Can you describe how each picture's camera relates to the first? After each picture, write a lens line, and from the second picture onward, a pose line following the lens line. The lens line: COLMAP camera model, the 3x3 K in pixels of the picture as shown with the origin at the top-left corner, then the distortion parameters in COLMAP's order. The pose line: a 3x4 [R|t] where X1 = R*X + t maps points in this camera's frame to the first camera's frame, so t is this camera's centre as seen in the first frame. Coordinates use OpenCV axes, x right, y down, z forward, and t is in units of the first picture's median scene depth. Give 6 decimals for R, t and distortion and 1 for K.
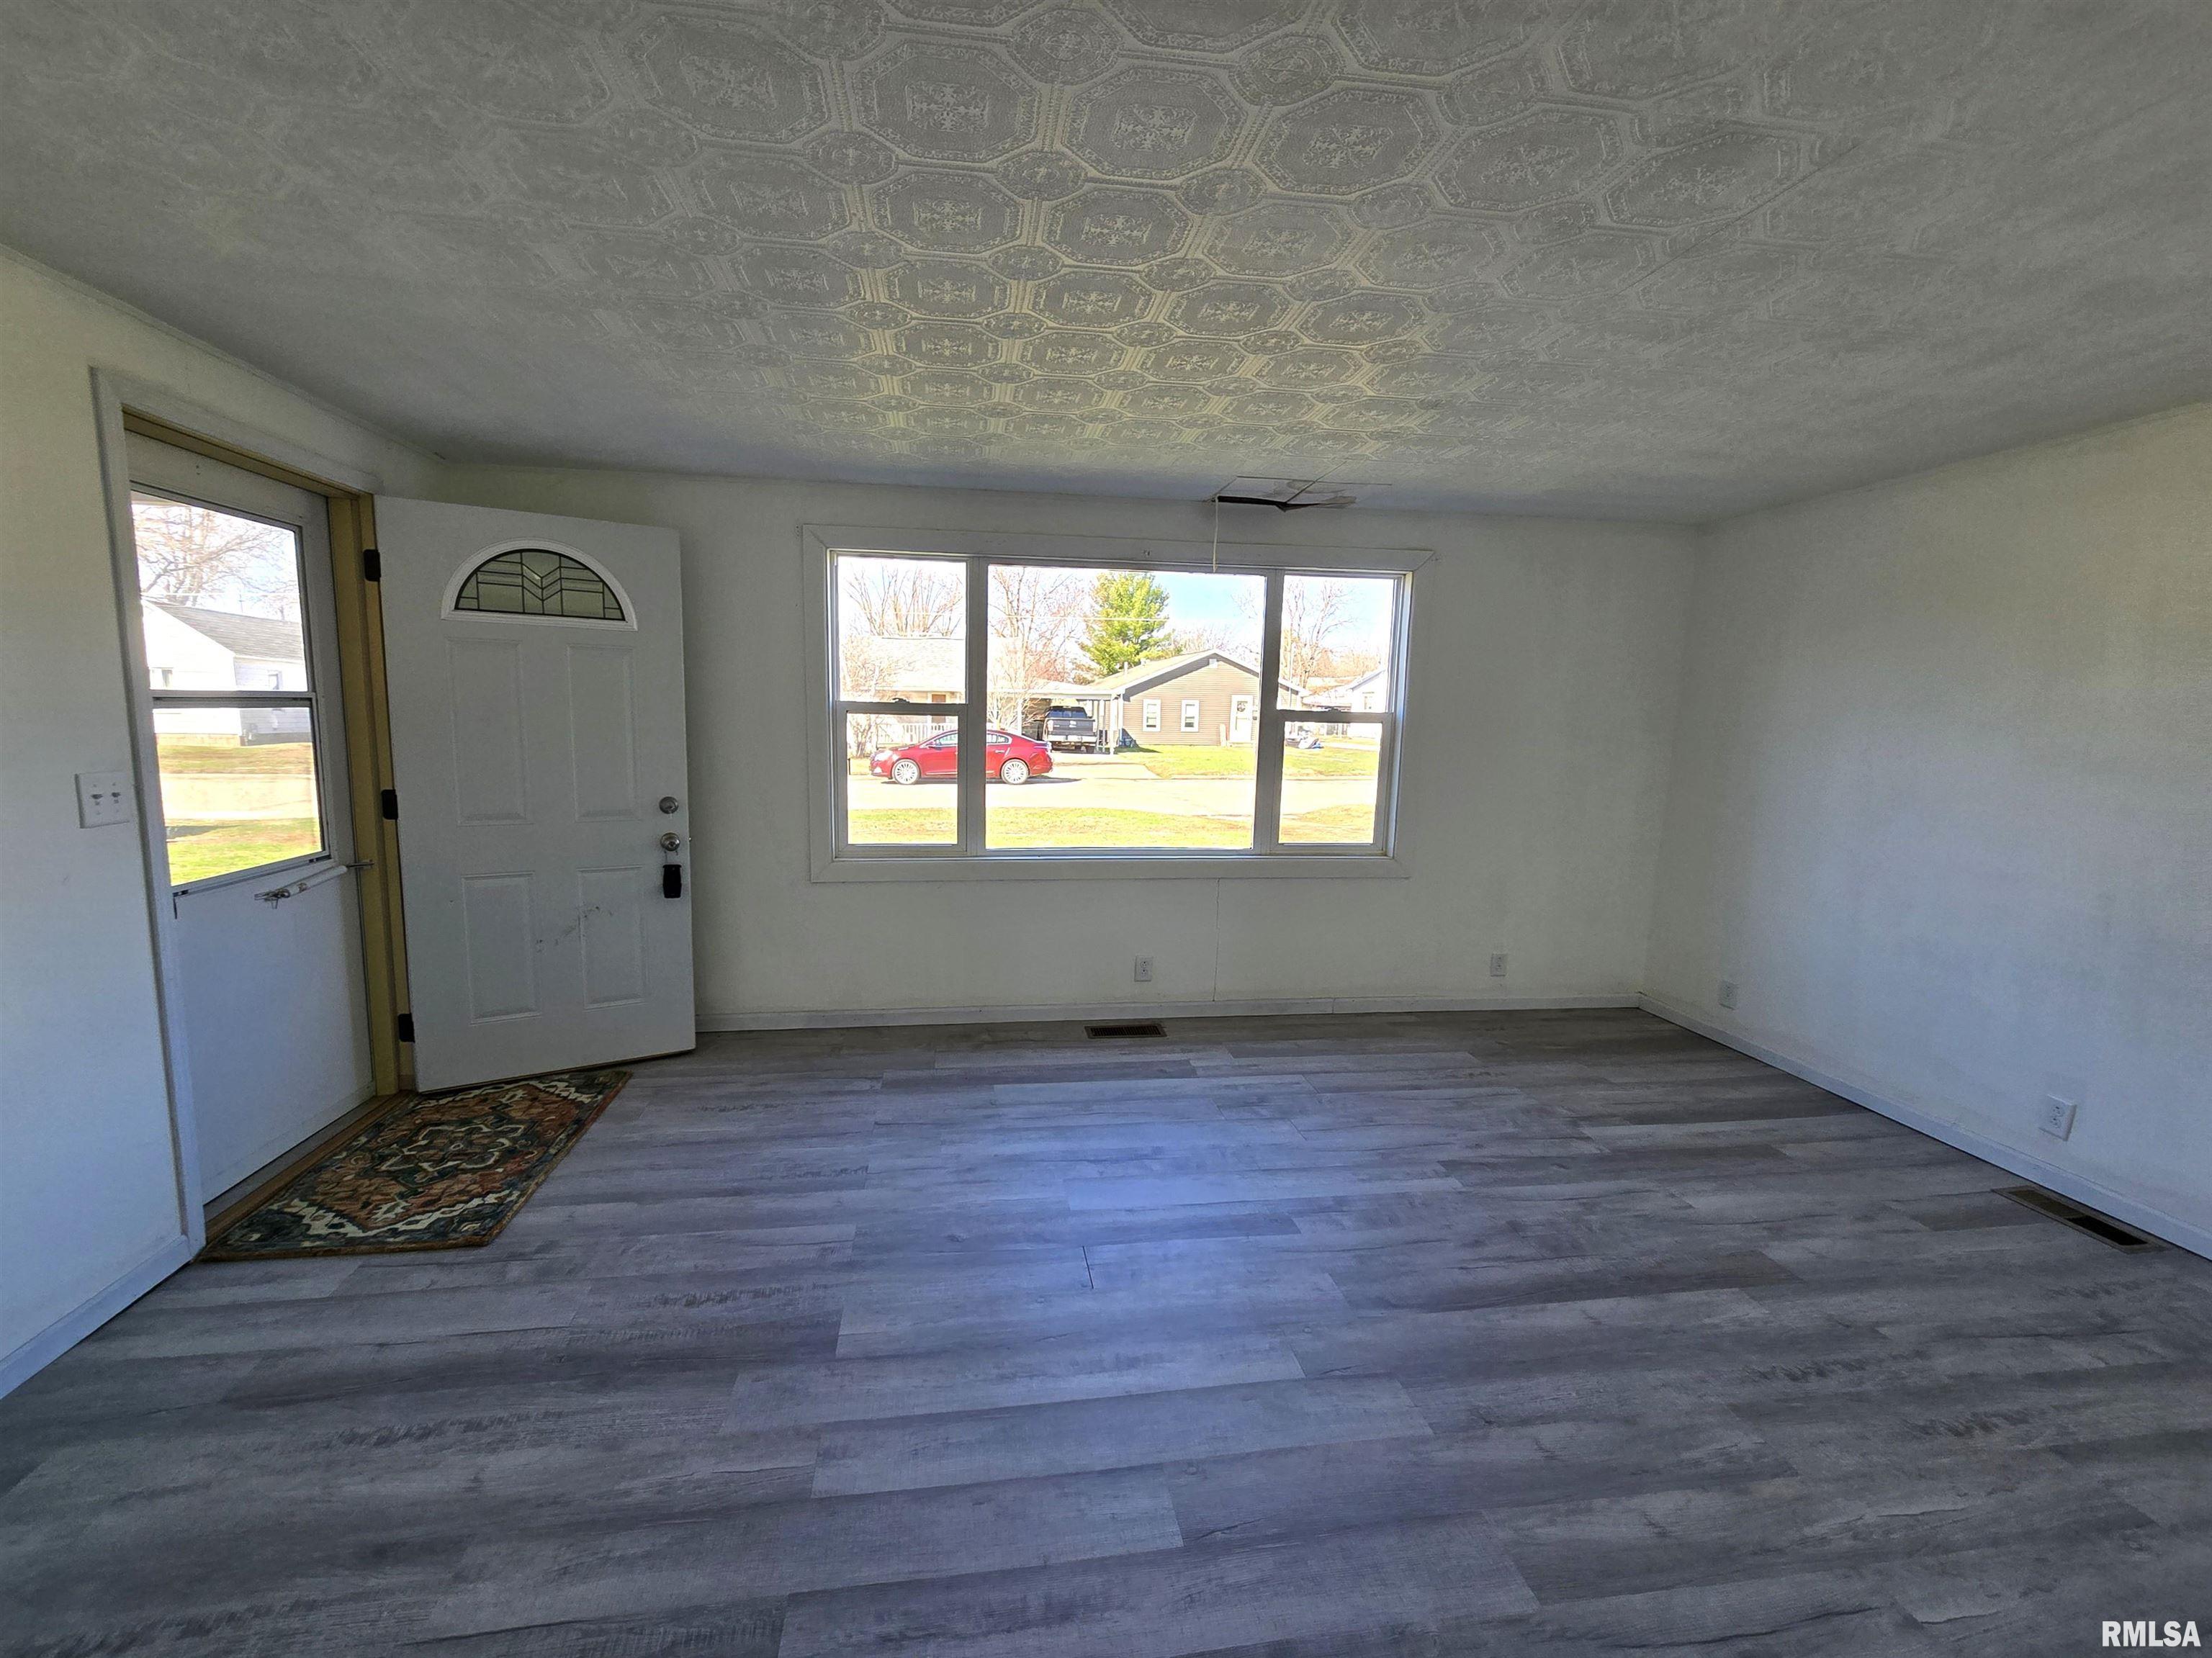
lens RADIAL K [[928.3, 0, 1094.8], [0, 928.3, 832.9], [0, 0, 1]] dist [0.001204, 0.000079]
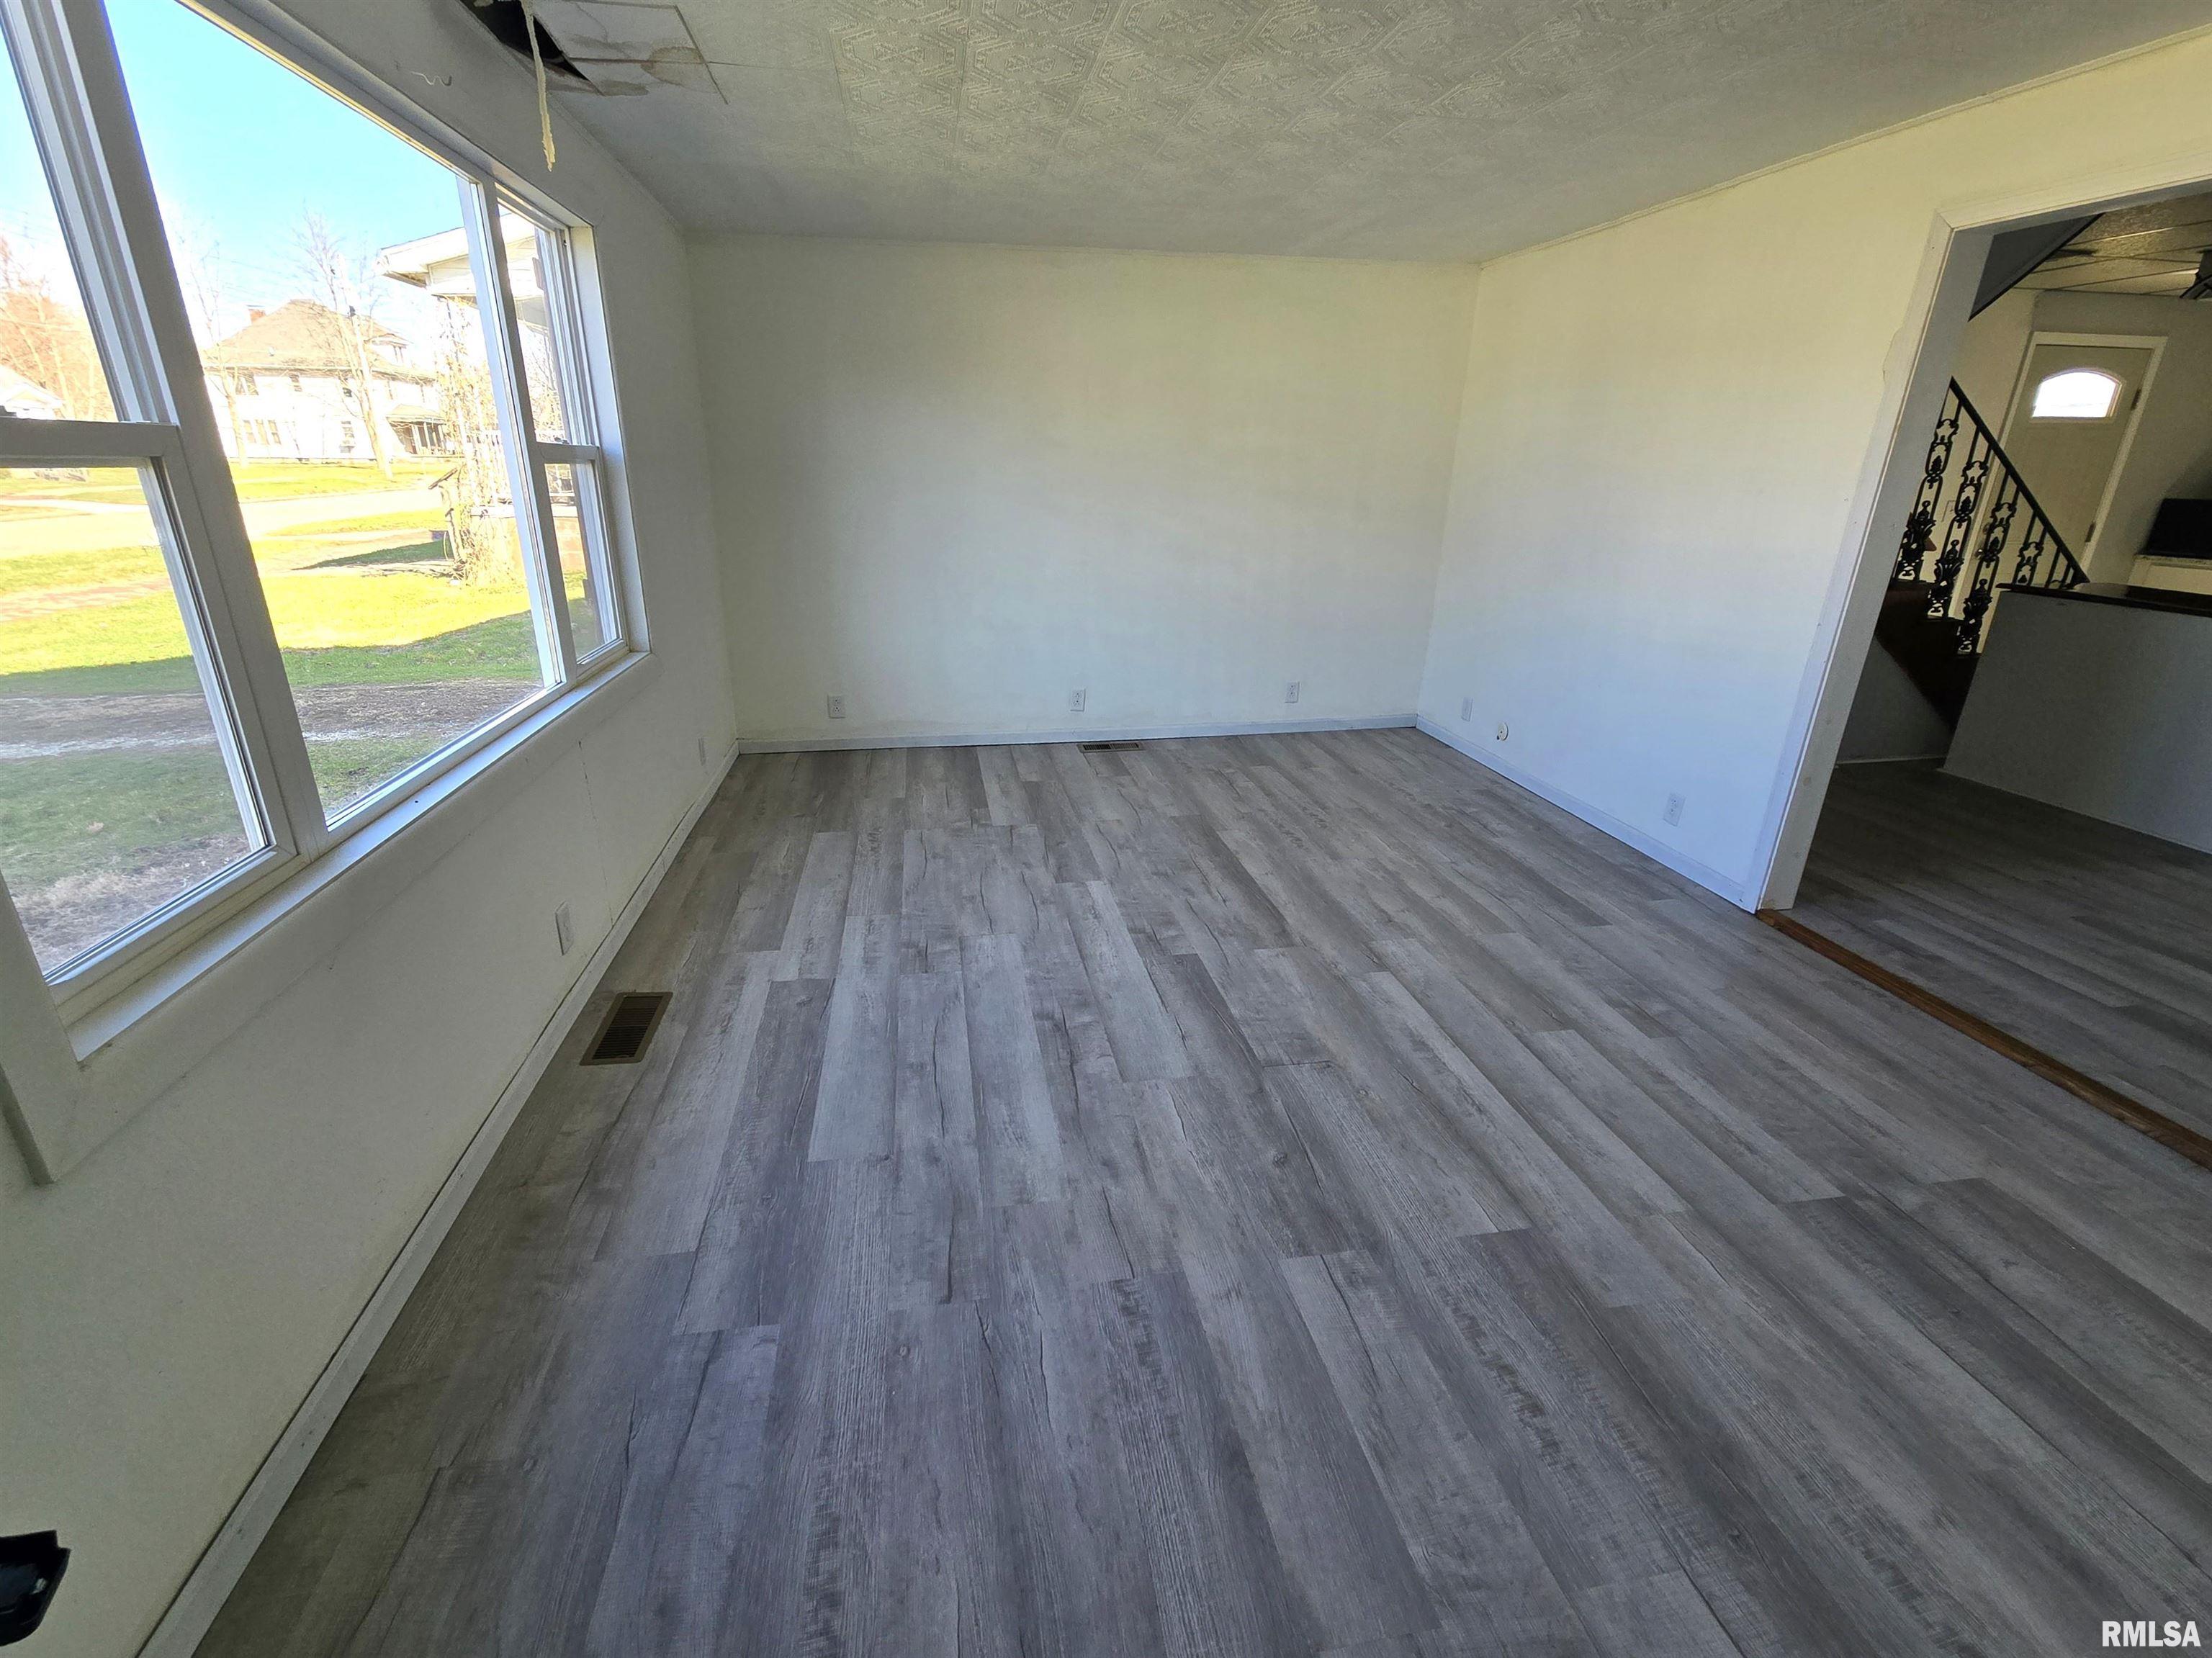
lens RADIAL K [[963.8, 0, 1106.0], [0, 963.8, 829.0], [0, 0, 1]] dist [0.000644, 0.000077]
pose [[-0.024703, -0.372836, 0.927568, -0.656423], [0.122877, 0.919683, 0.372940, -0.122161], [-0.992114, 0.123190, 0.023094, 0.890740]]
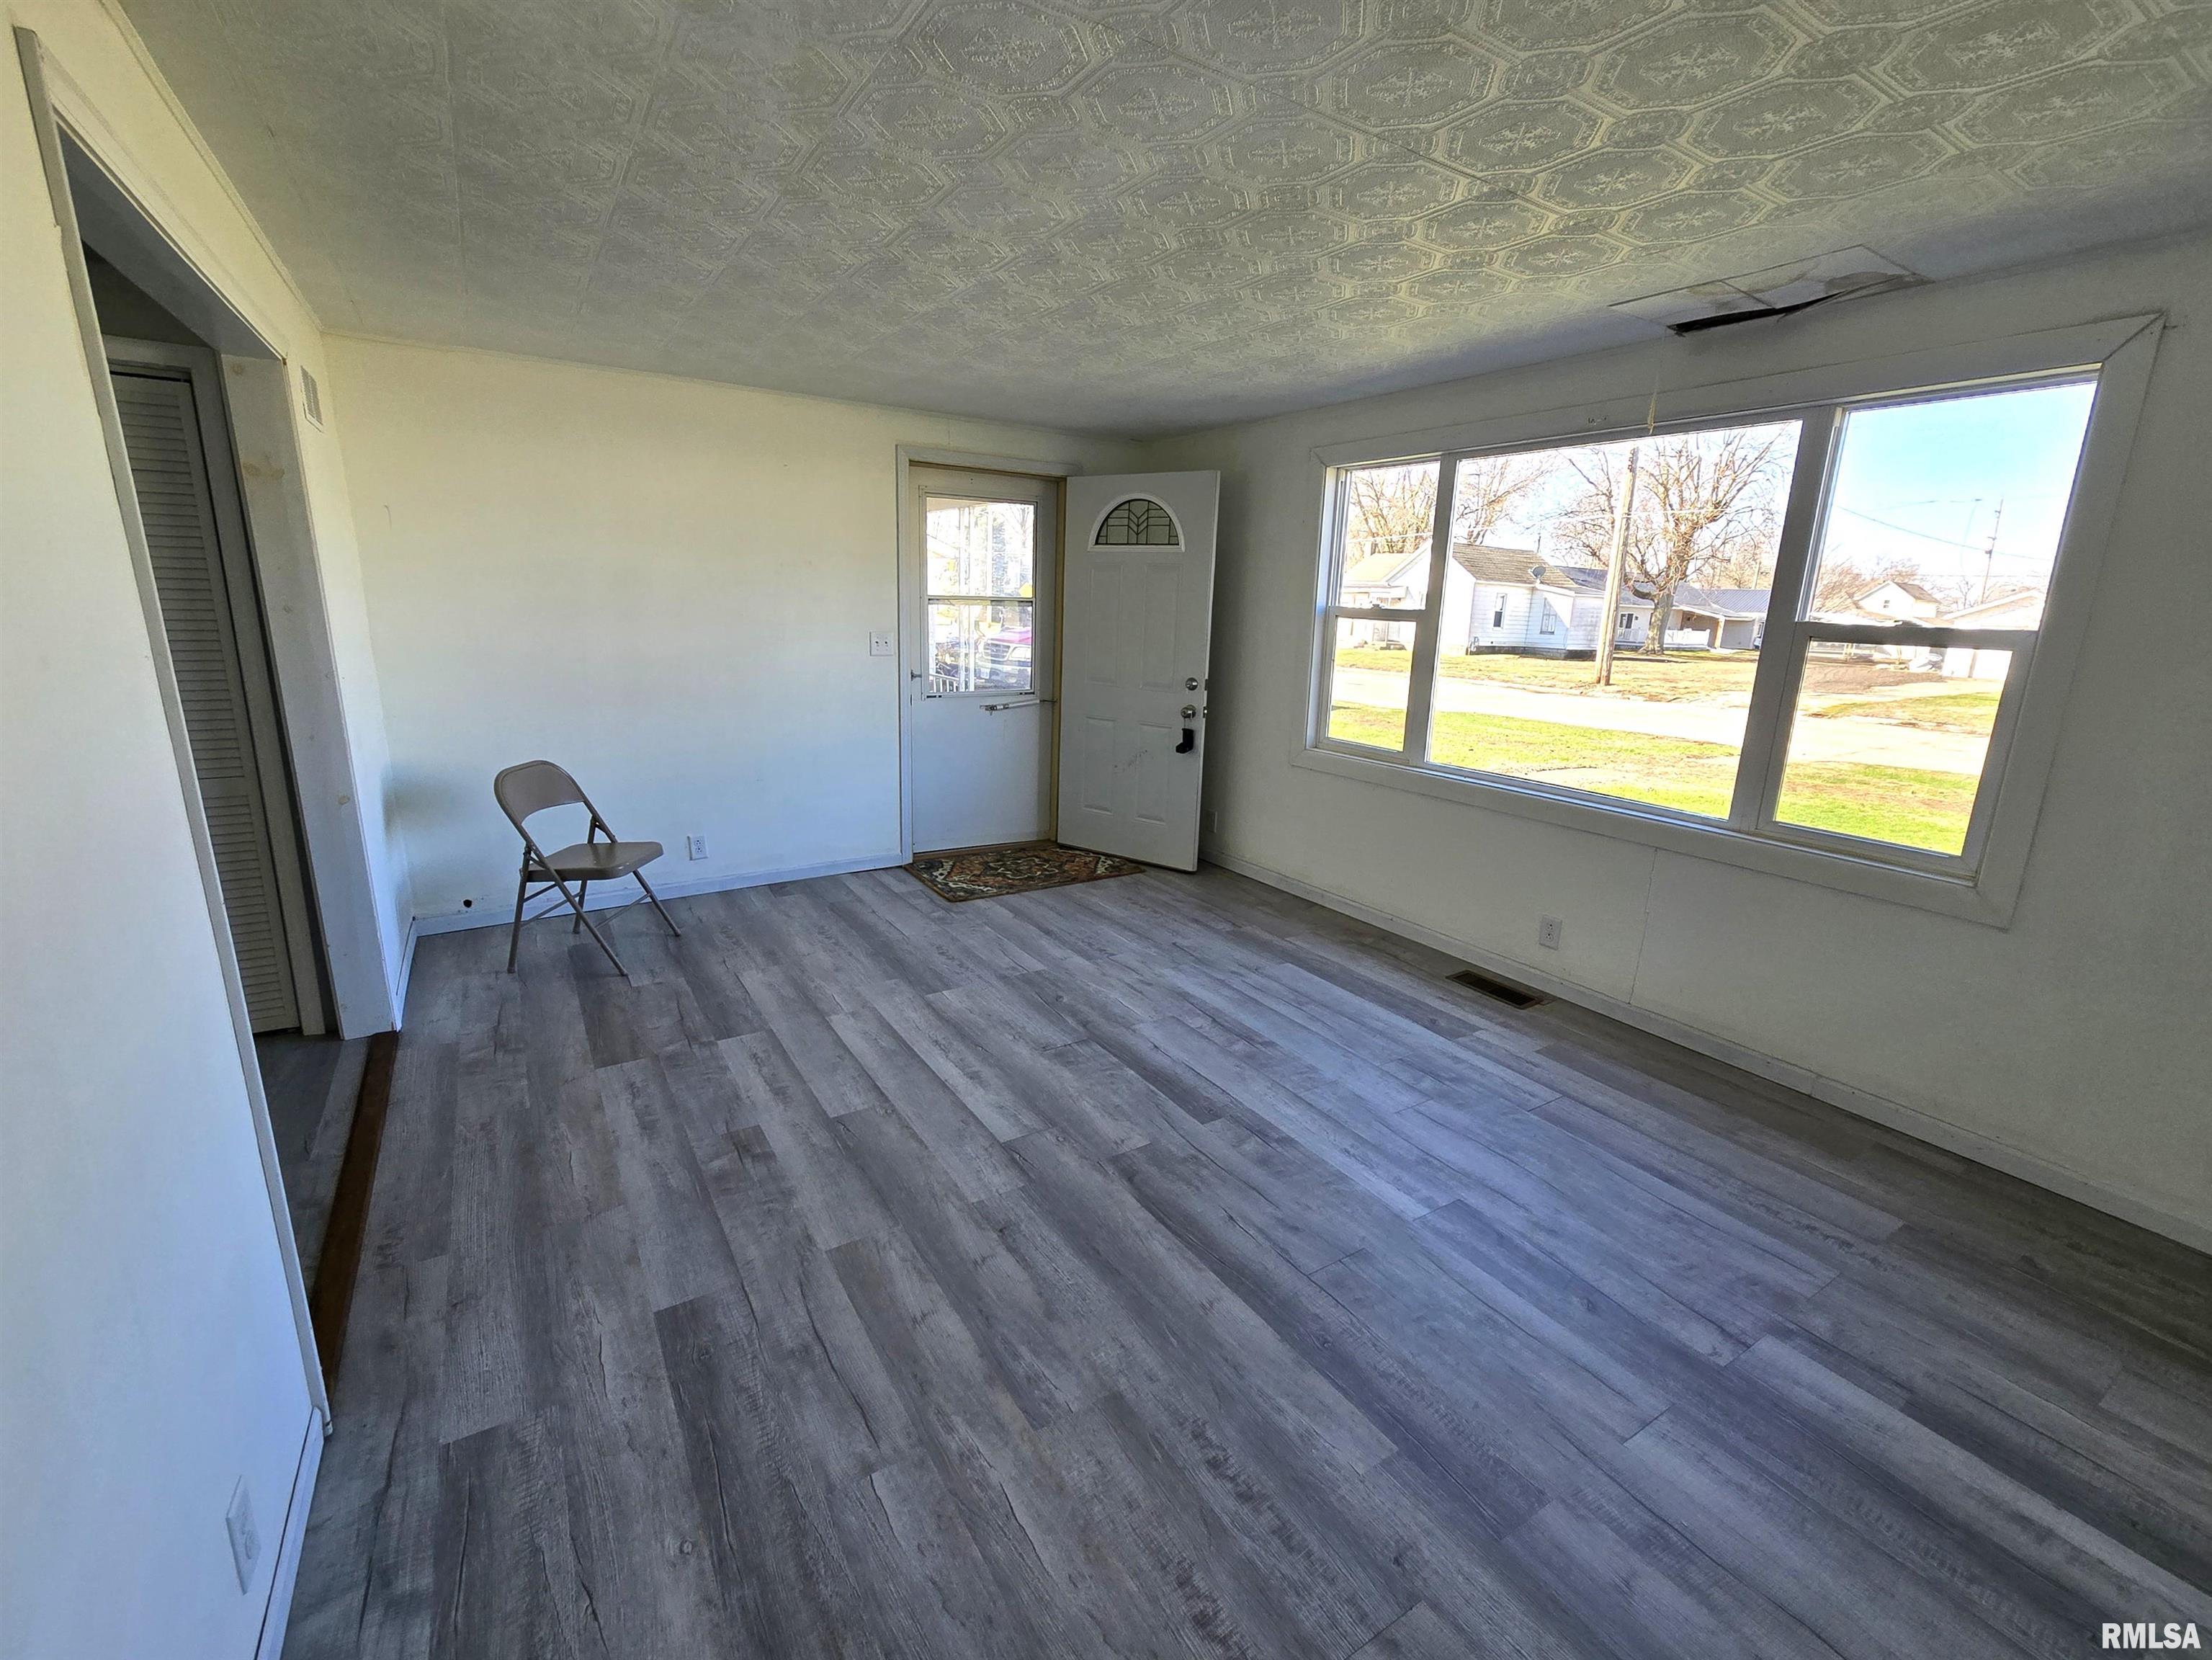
lens RADIAL K [[969.8, 0, 1106.0], [0, 969.8, 830.0], [0, 0, 1]] dist [0.000673, 0.000225]
pose [[0.400785, 0.206211, -0.892664, 0.895428], [-0.146492, 0.976228, 0.159744, -0.034580], [0.904385, 0.066745, 0.421466, 0.361615]]
